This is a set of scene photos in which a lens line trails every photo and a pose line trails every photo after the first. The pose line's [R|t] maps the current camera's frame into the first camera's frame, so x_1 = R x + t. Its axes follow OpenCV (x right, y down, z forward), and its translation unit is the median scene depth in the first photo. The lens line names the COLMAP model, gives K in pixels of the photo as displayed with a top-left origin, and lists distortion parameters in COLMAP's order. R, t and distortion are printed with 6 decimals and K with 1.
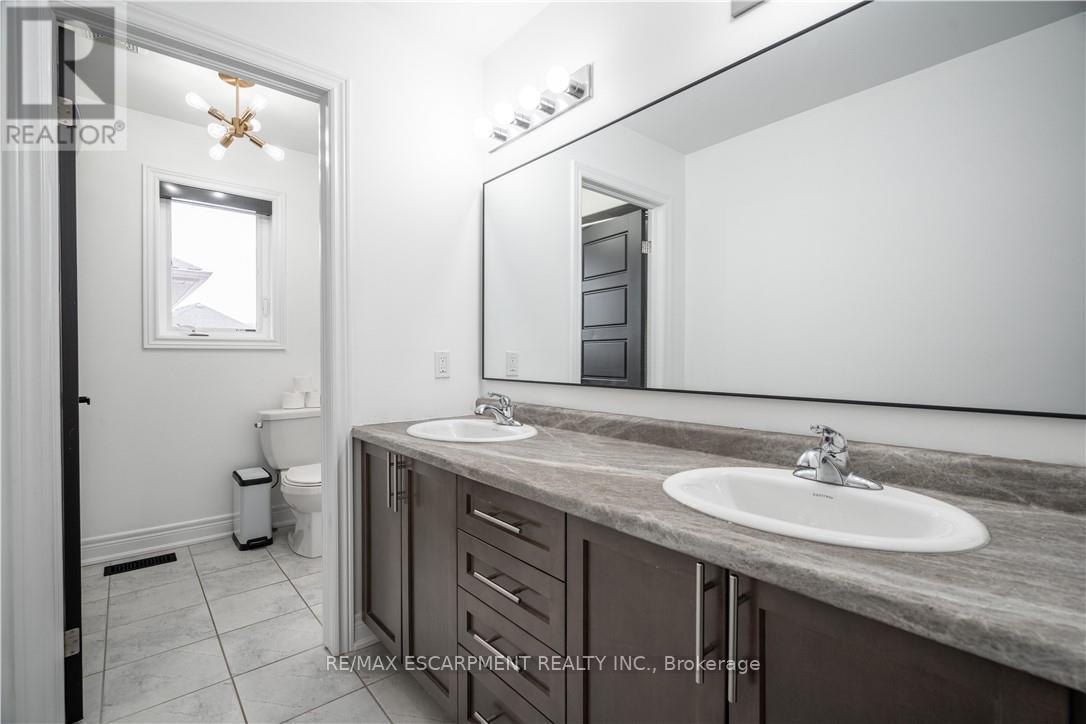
lens RADIAL K [[494.9, 0, 544.1], [0, 494.9, 360.6], [0, 0, 1]] dist [-0.009445, 0.004550]
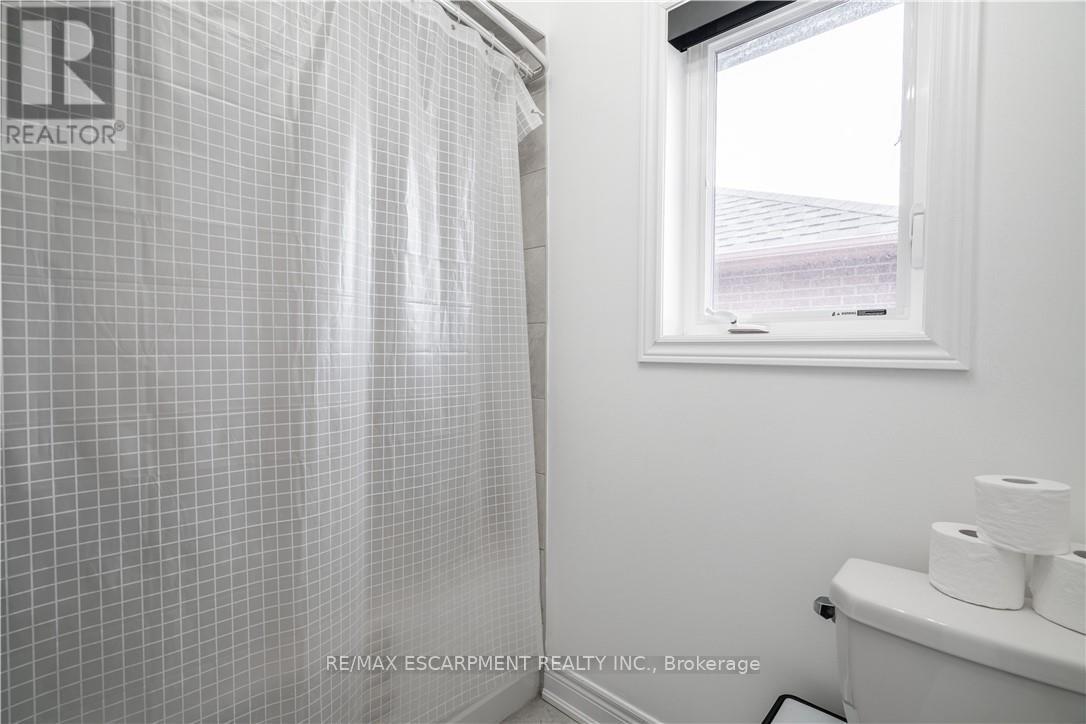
lens RADIAL K [[494.9, 0, 543.1], [0, 494.9, 358.1], [0, 0, 1]] dist [-0.009445, 0.004550]
pose [[0.112556, 0.022529, -0.993390, -0.386129], [-0.010964, 0.999710, 0.021430, -0.048031], [0.993585, 0.008479, 0.112770, 1.042609]]
